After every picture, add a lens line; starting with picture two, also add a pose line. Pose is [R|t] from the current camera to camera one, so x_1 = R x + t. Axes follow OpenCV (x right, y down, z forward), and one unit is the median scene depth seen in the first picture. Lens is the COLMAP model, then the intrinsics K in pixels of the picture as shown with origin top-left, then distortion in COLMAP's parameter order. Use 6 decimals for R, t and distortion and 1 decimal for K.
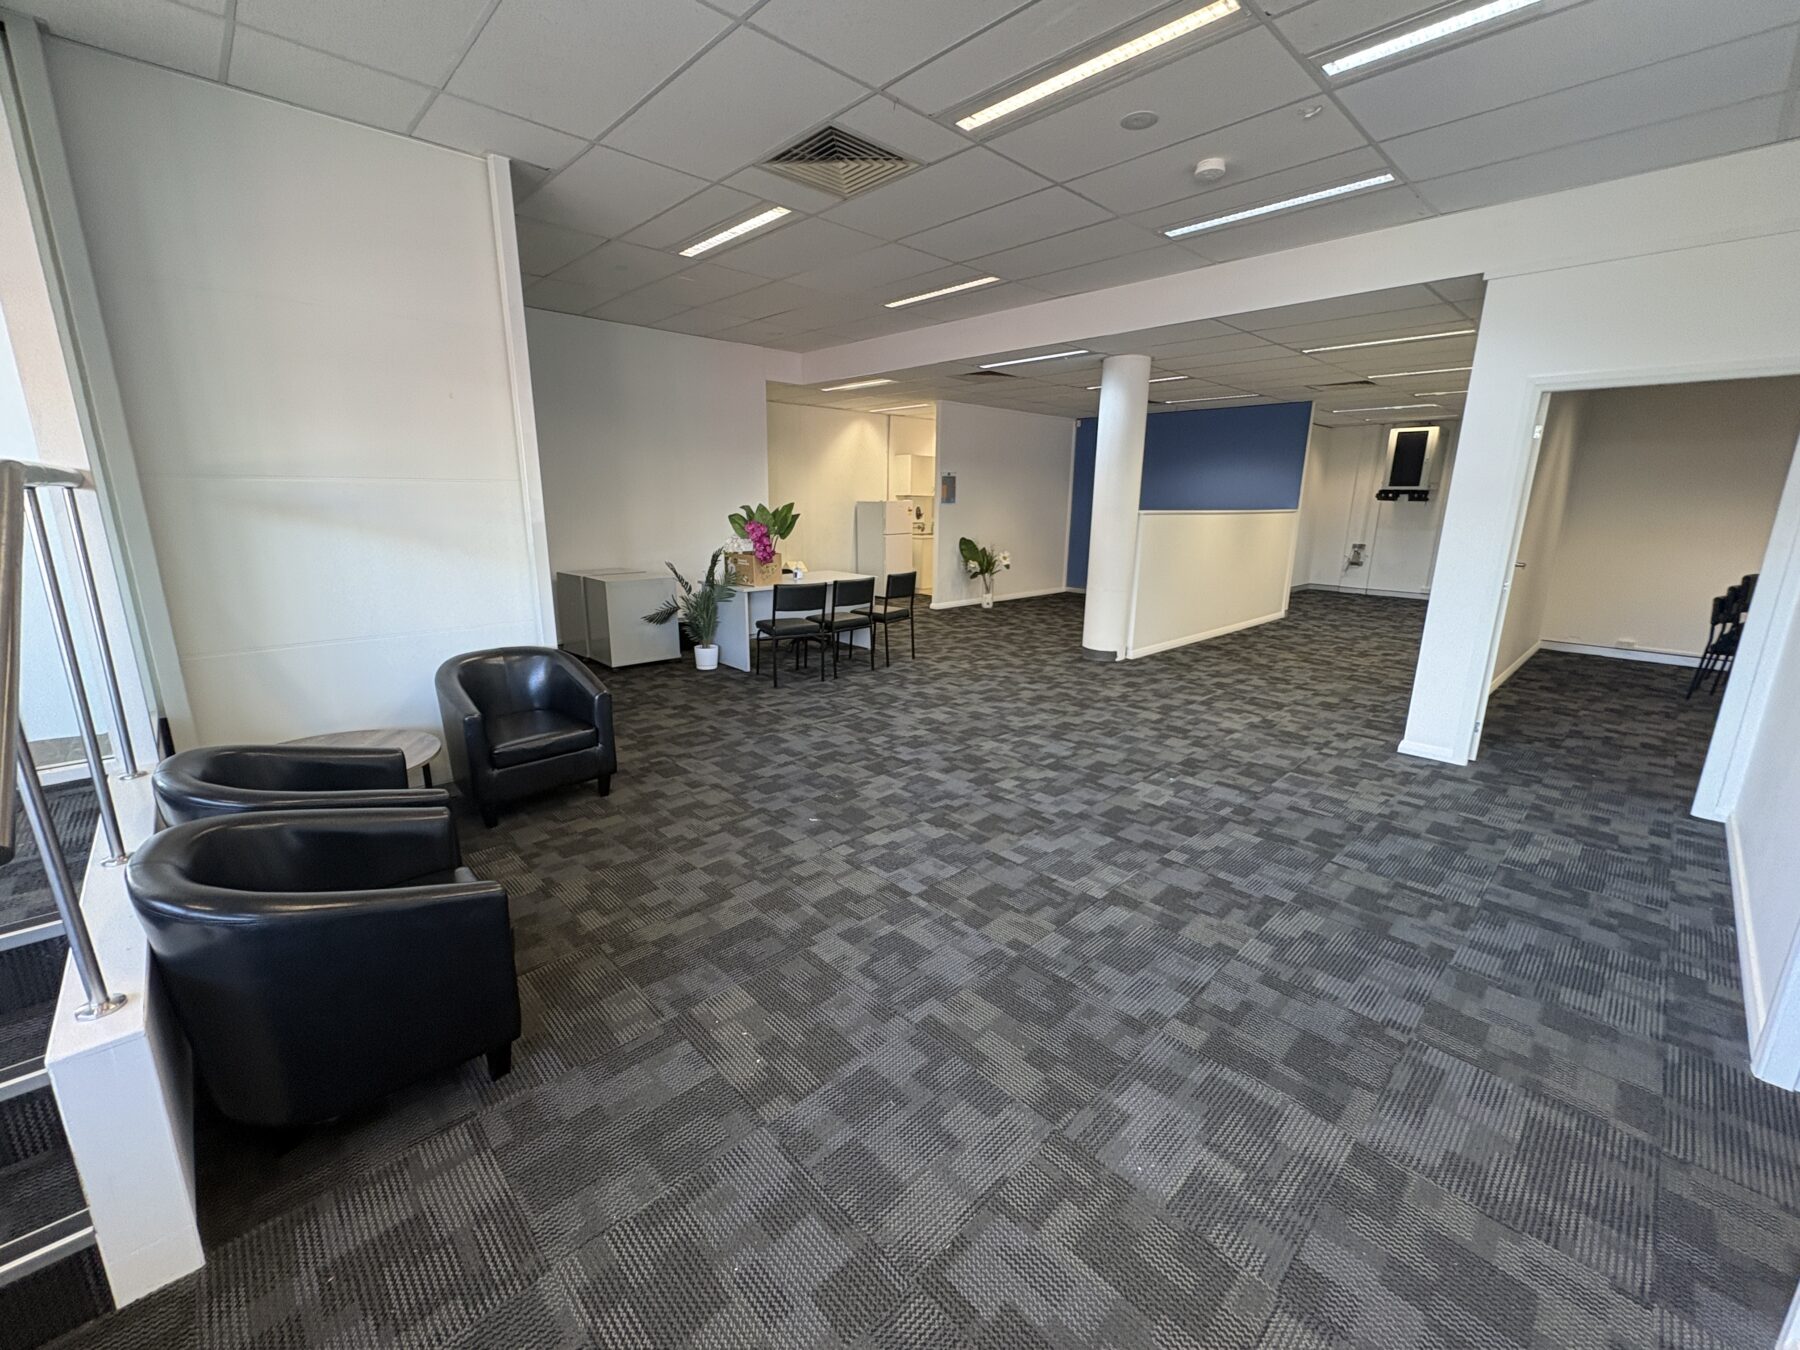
lens RADIAL K [[736.4, 0, 899.0], [0, 736.4, 674.0], [0, 0, 1]] dist [0.001297, -0.000009]
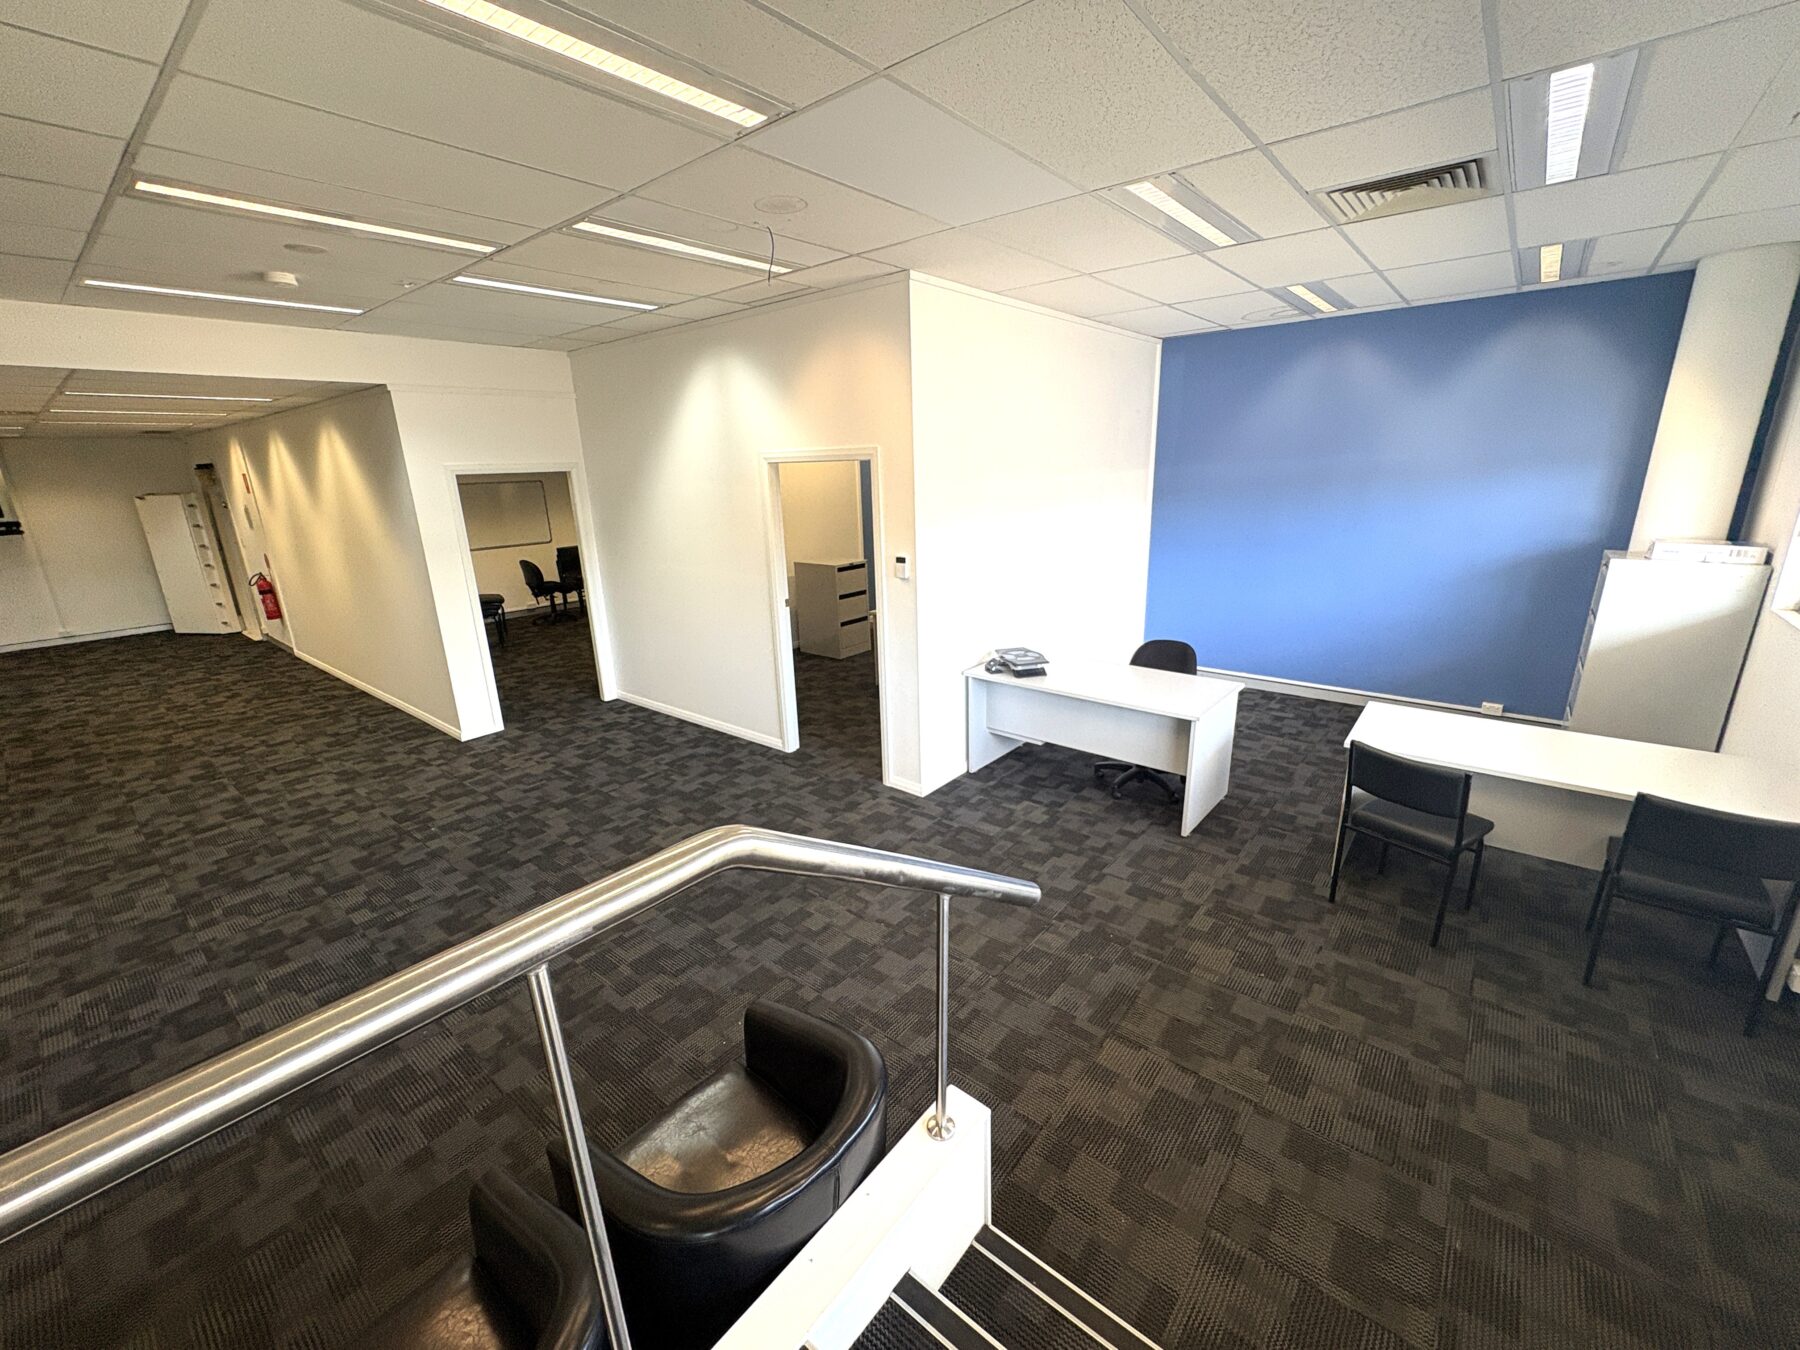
lens RADIAL K [[736.4, 0, 899.0], [0, 736.4, 674.0], [0, 0, 1]] dist [0.001297, -0.000009]
pose [[-0.120649, -0.283687, 0.951297, -0.499764], [0.262203, 0.915158, 0.306164, -0.160965], [-0.957441, 0.286371, -0.036030, 0.218123]]
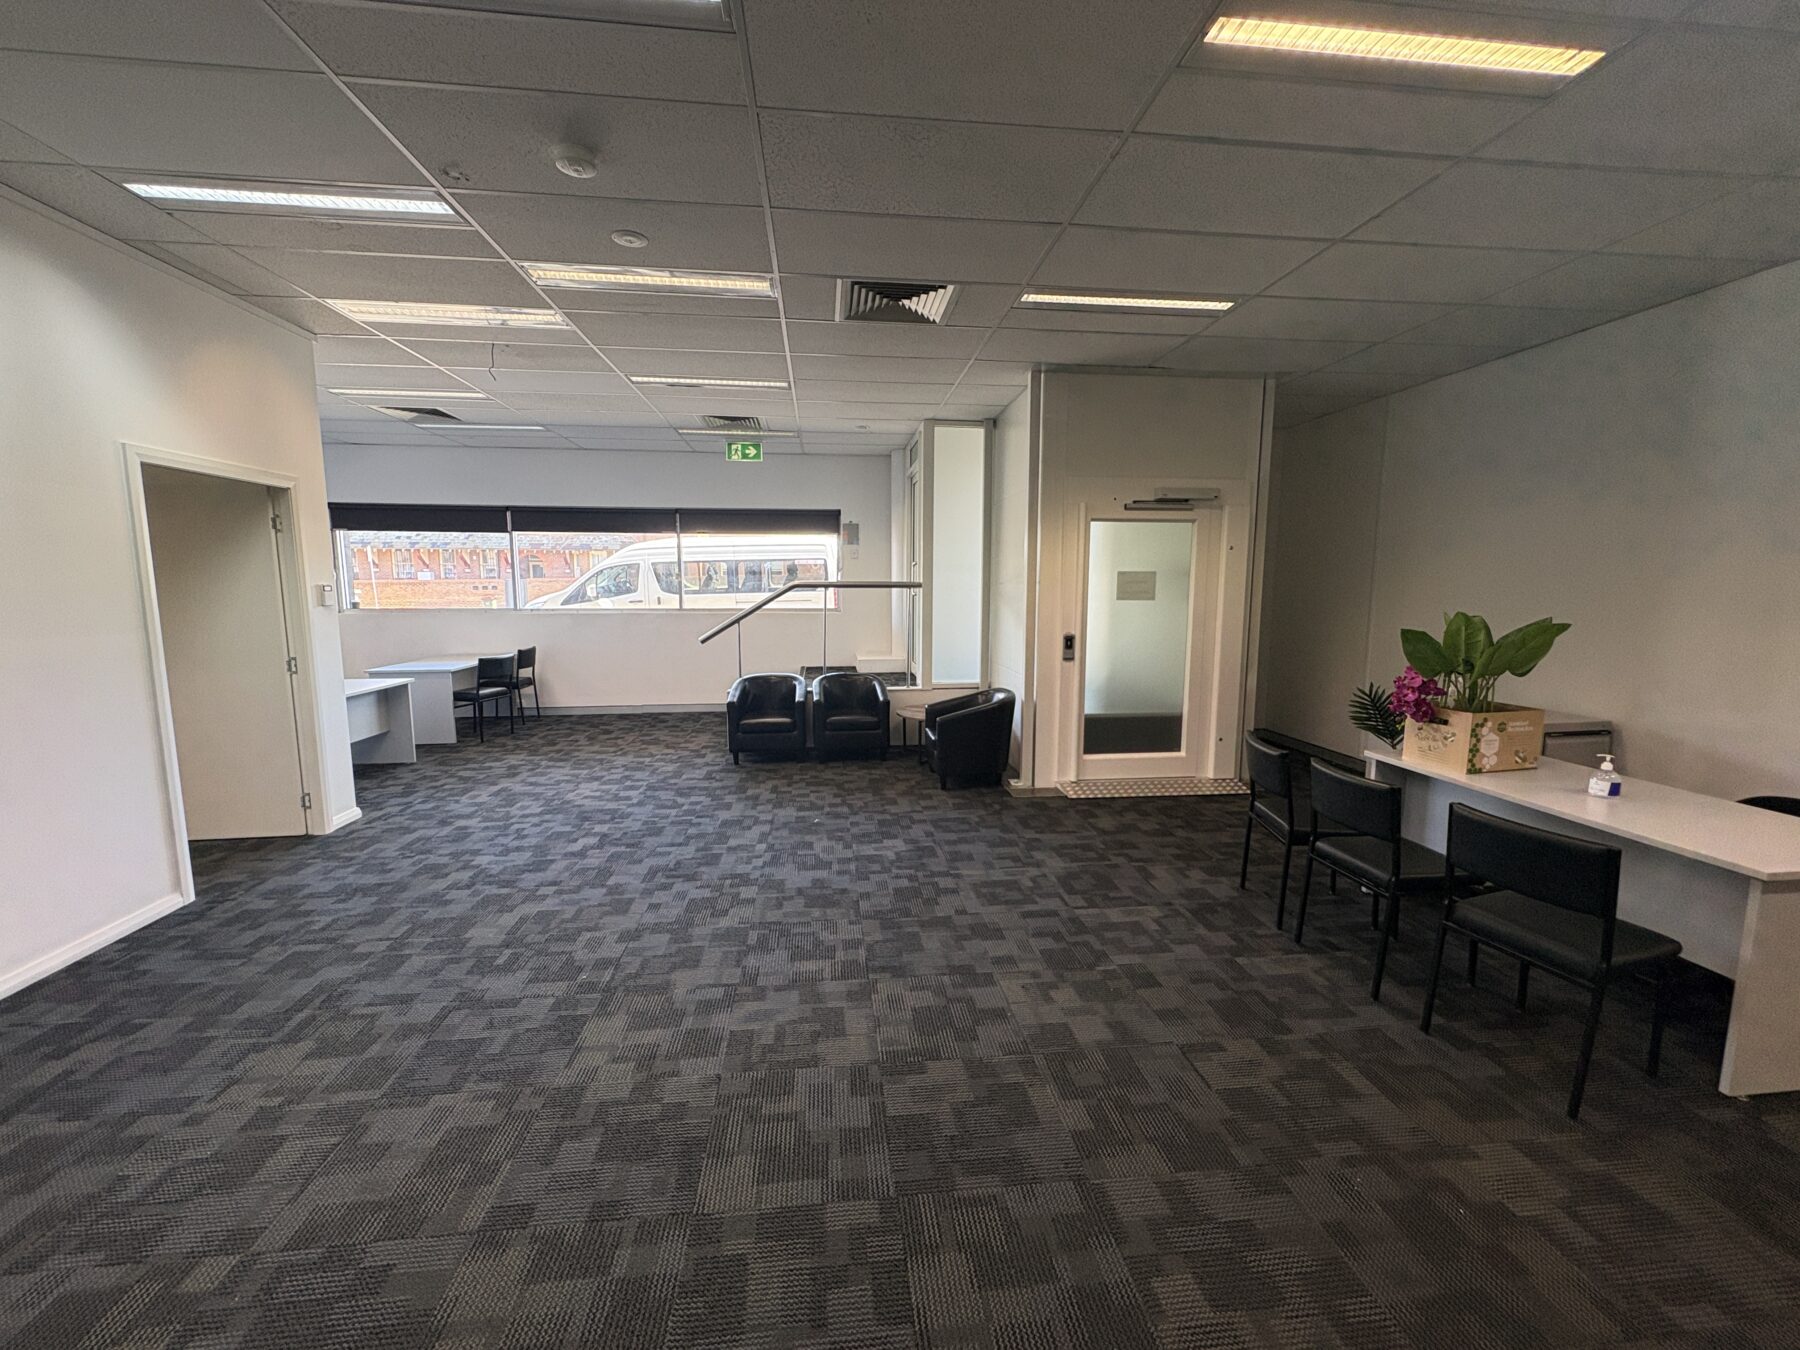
lens RADIAL K [[714.5, 0, 898.3], [0, 714.5, 673.0], [0, 0, 1]] dist [0.001144, -0.000070]
pose [[-0.608856, 0.085358, -0.788675, 0.506390], [-0.197786, 0.946463, 0.255125, -0.268314], [0.768228, 0.311323, -0.559377, 1.095967]]
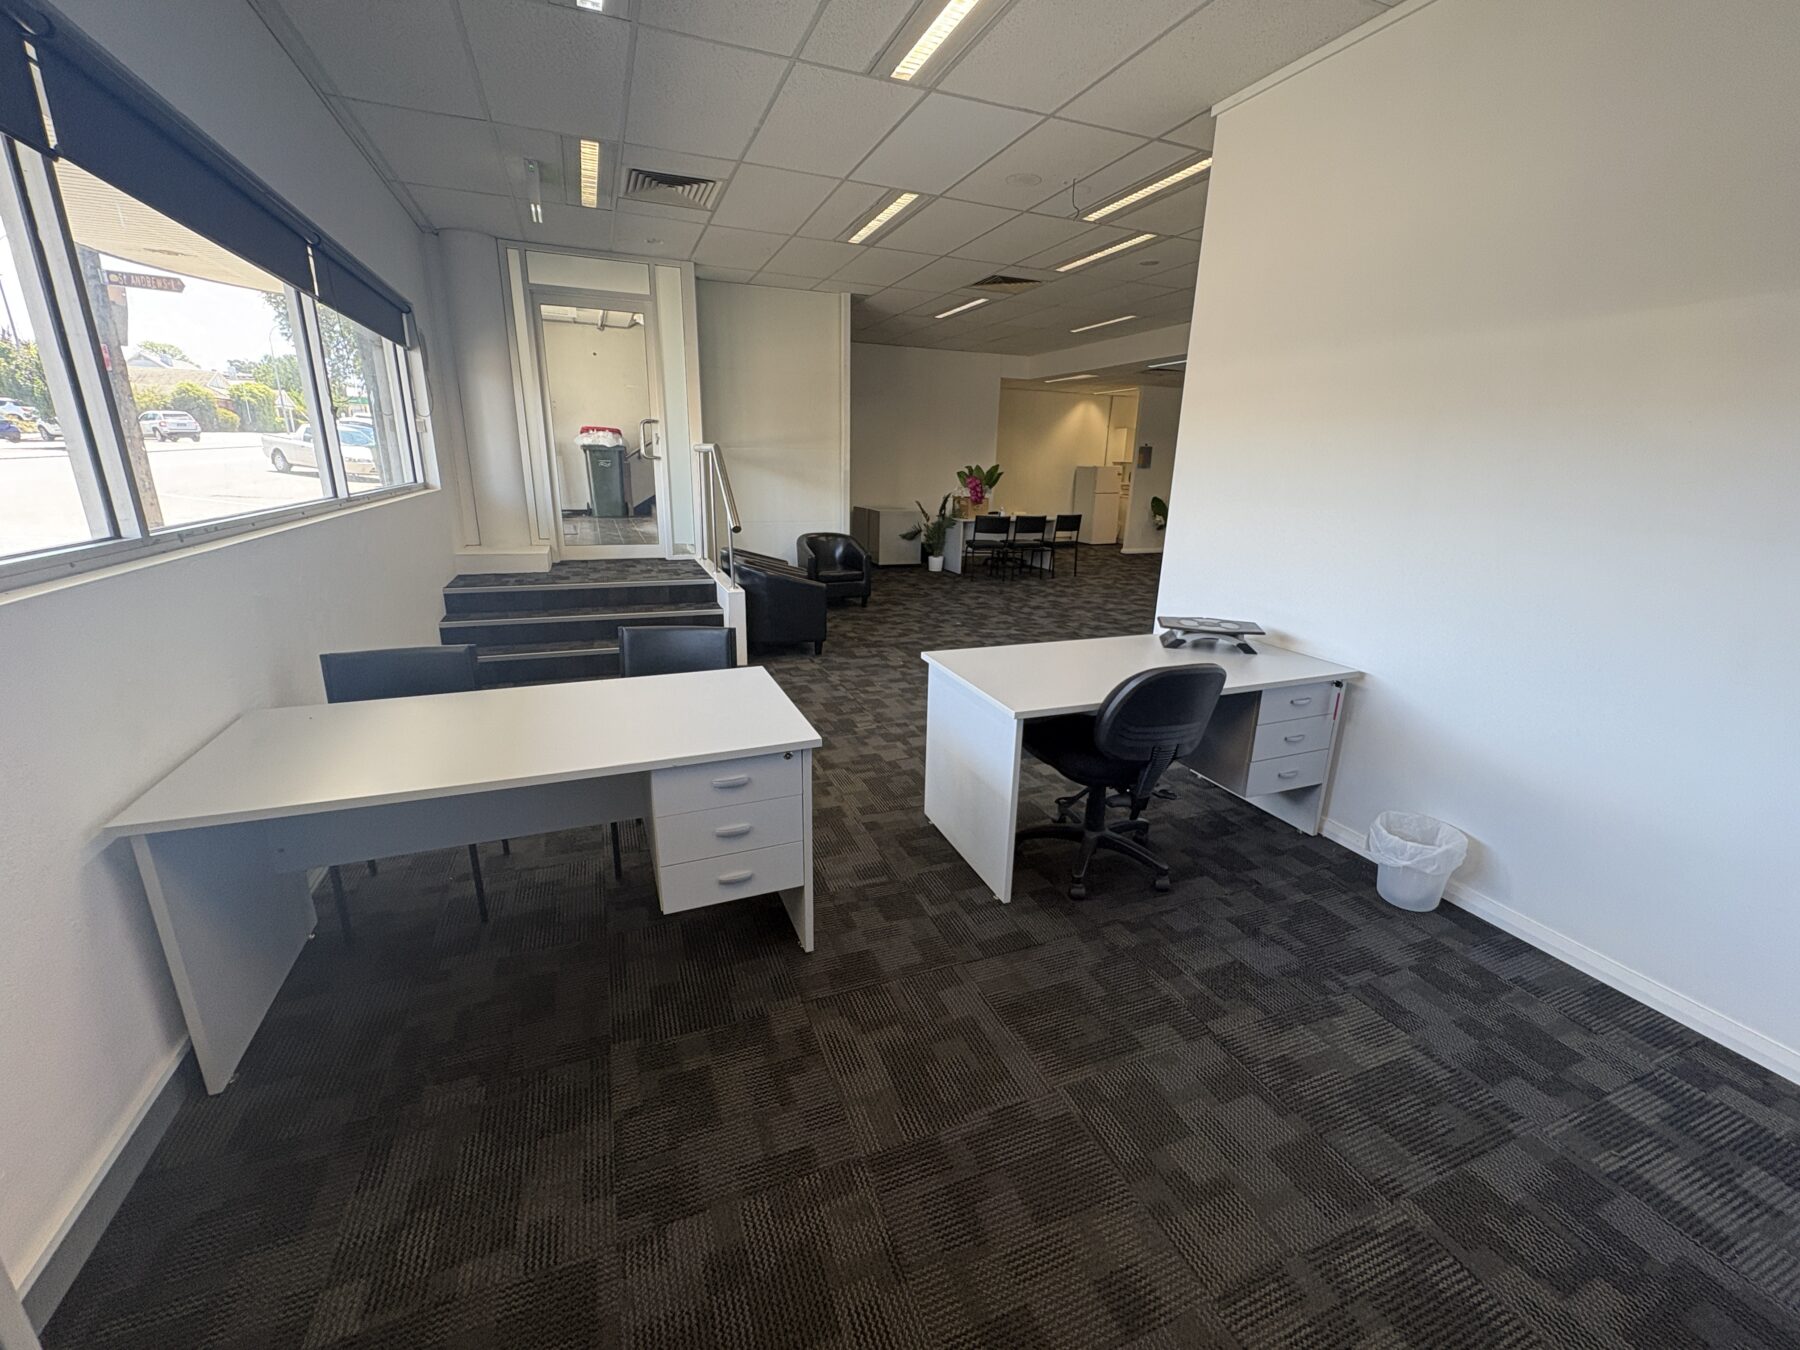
lens RADIAL K [[740.9, 0, 903.2], [0, 740.9, 667.8], [0, 0, 1]] dist [0.000582, -0.000022]
pose [[0.931665, 0.108328, -0.346793, 0.276264], [-0.097613, 0.994053, 0.048273, 0.144943], [0.349960, -0.011122, 0.936699, -0.565173]]
